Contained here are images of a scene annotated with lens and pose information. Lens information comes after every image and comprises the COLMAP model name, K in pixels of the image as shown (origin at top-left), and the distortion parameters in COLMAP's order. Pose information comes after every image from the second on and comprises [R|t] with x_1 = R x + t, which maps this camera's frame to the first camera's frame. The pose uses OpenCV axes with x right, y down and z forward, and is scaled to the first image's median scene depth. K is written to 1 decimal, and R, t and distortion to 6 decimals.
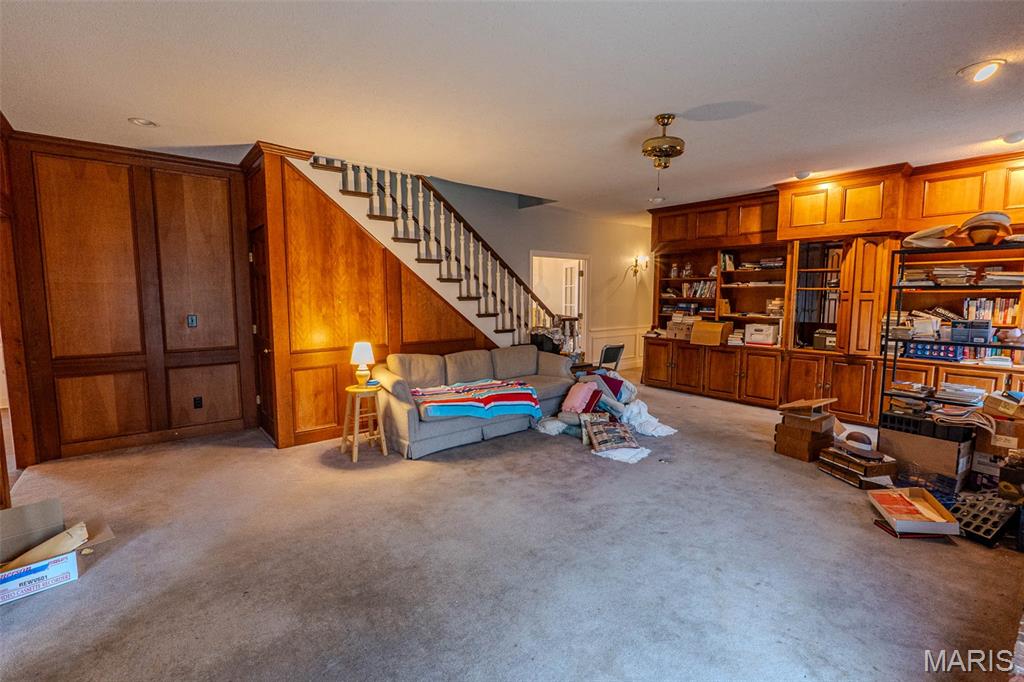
lens RADIAL K [[468.6, 0, 512.0], [0, 468.6, 339.1], [0, 0, 1]] dist [-0.005561, 0.000322]
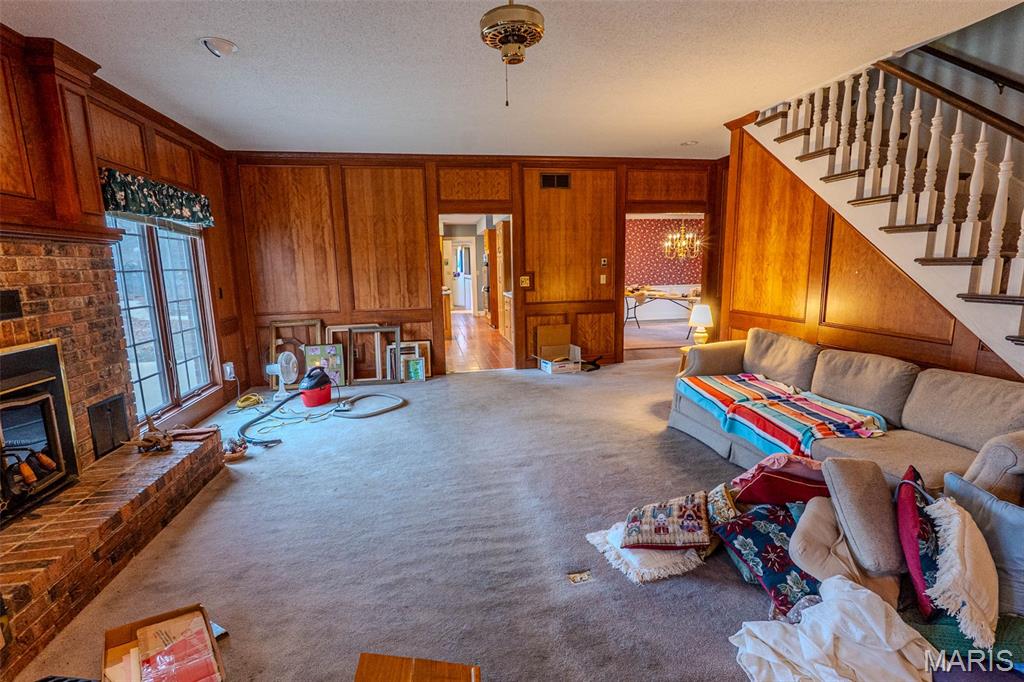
lens RADIAL K [[468.6, 0, 512.6], [0, 468.6, 340.4], [0, 0, 1]] dist [-0.005561, 0.000322]
pose [[-0.473333, 0.152158, -0.867643, 0.676050], [-0.070209, 0.975319, 0.209342, -0.089647], [0.878081, 0.160005, -0.450968, 0.977884]]
